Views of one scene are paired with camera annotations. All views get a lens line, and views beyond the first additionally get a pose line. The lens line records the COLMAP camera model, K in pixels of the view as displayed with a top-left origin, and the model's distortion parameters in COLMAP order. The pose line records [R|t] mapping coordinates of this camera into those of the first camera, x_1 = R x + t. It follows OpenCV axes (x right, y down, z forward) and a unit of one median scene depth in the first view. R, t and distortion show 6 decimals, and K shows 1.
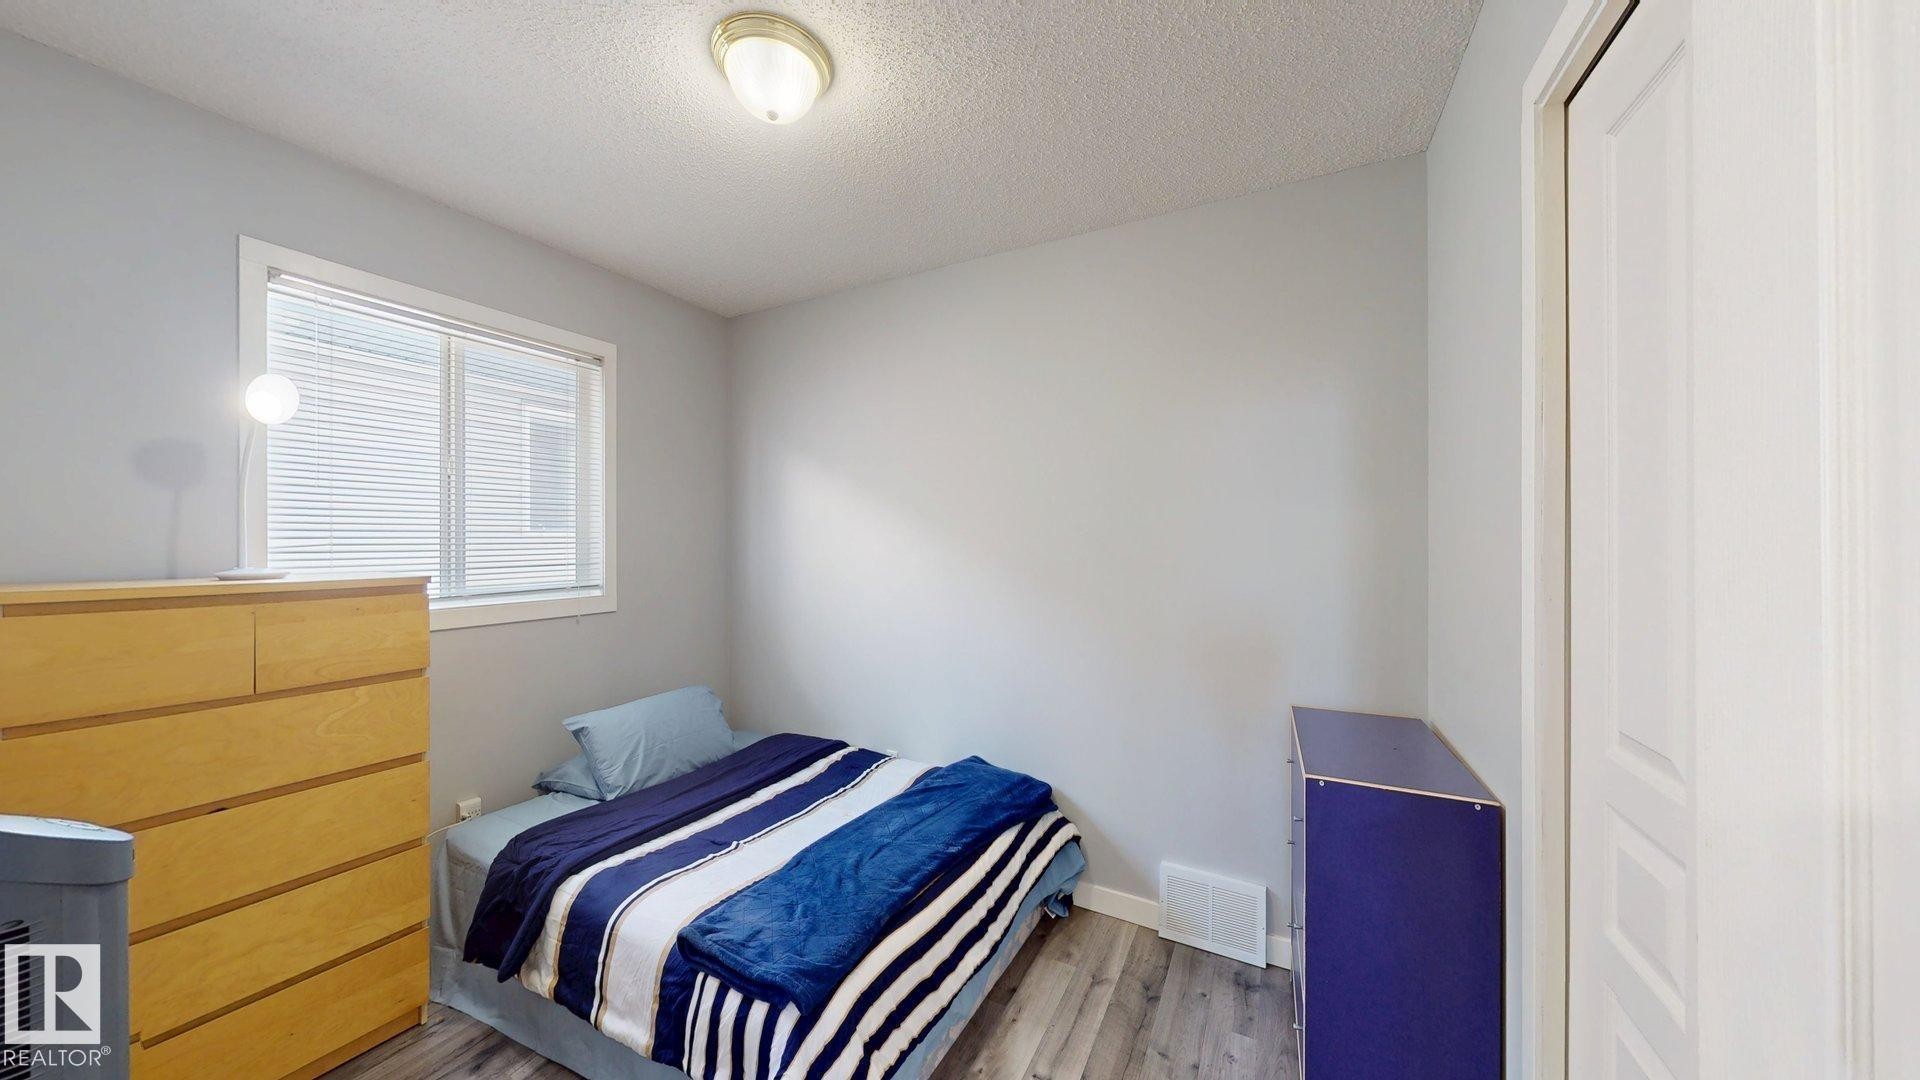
lens RADIAL K [[607.4, 0, 960.0], [0, 607.4, 540.0], [0, 0, 1]] dist [0.000591, -0.000079]
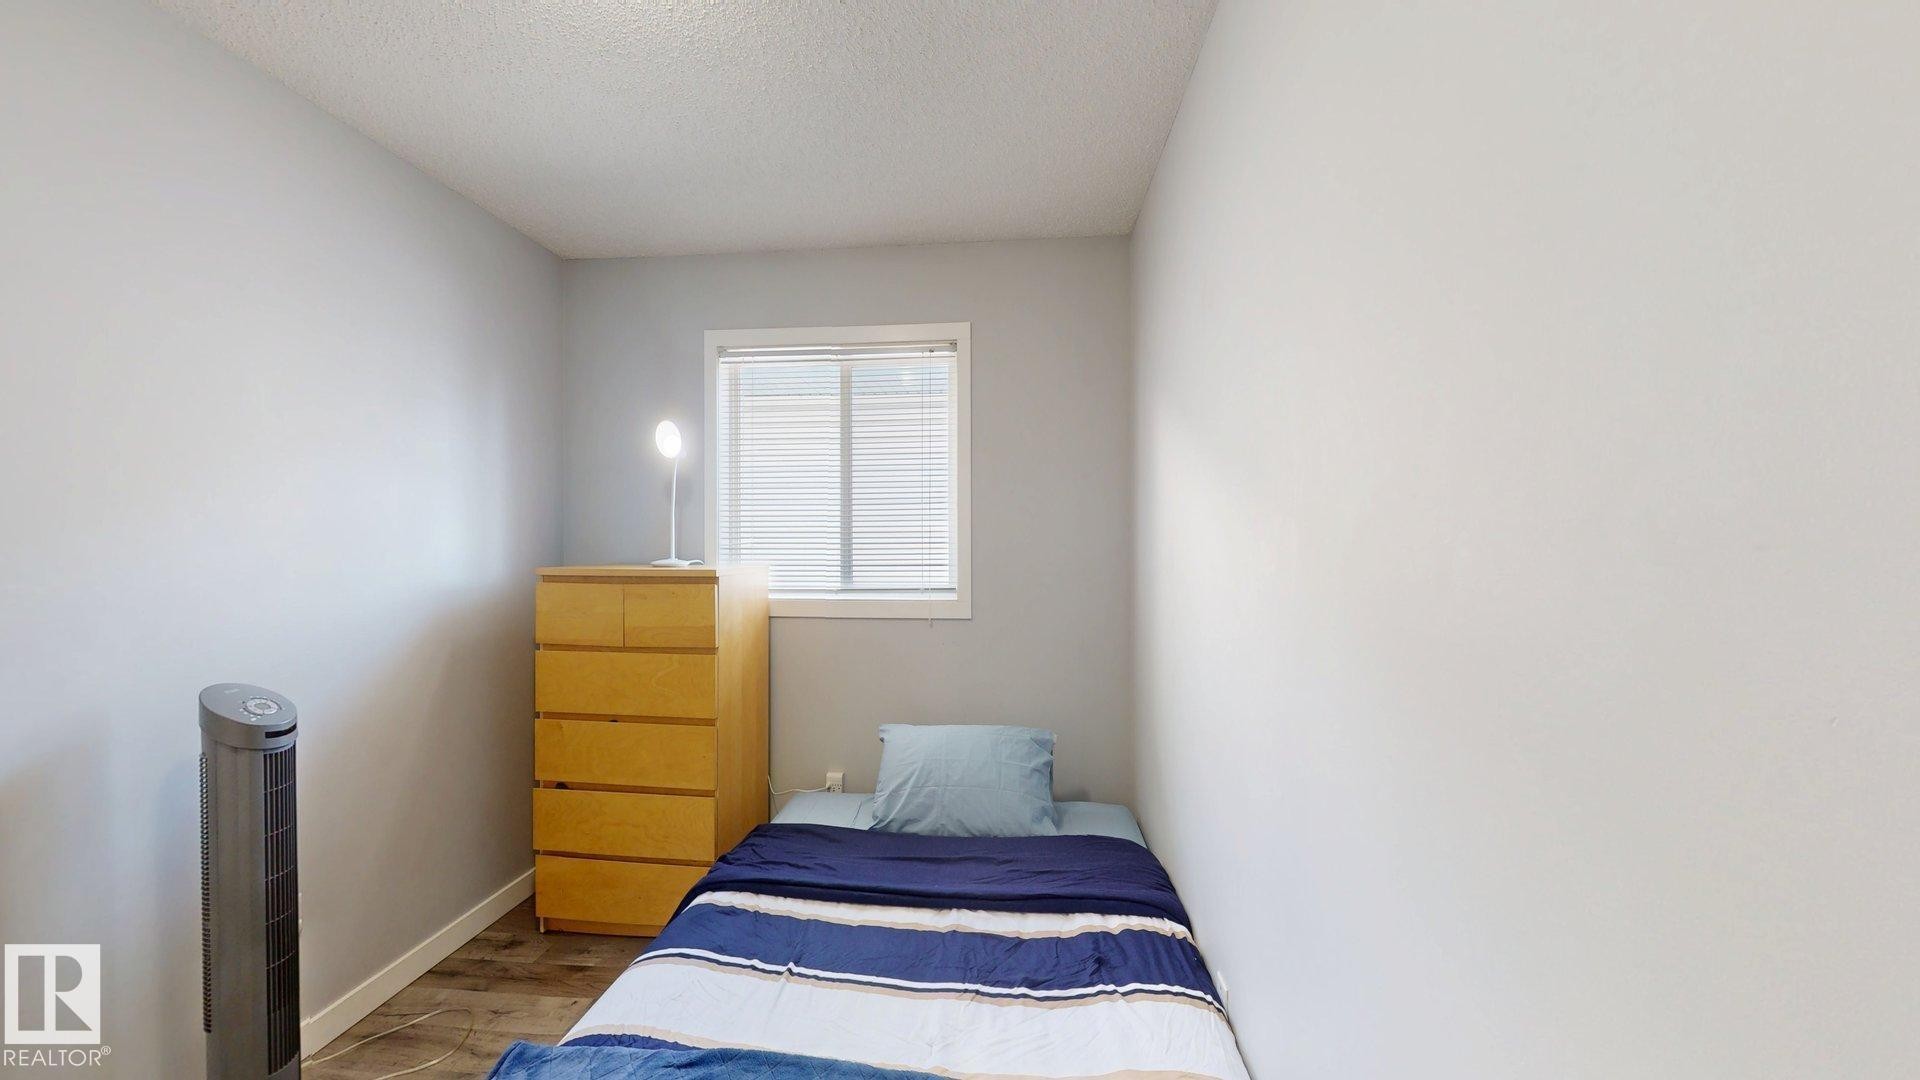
lens RADIAL K [[607.4, 0, 960.0], [0, 607.4, 540.0], [0, 0, 1]] dist [0.000591, -0.000079]
pose [[0.391043, -0.005372, -0.920357, 0.310720], [0.000251, 0.999984, -0.005730, 0.007312], [0.920372, 0.002010, 0.391038, 0.783703]]
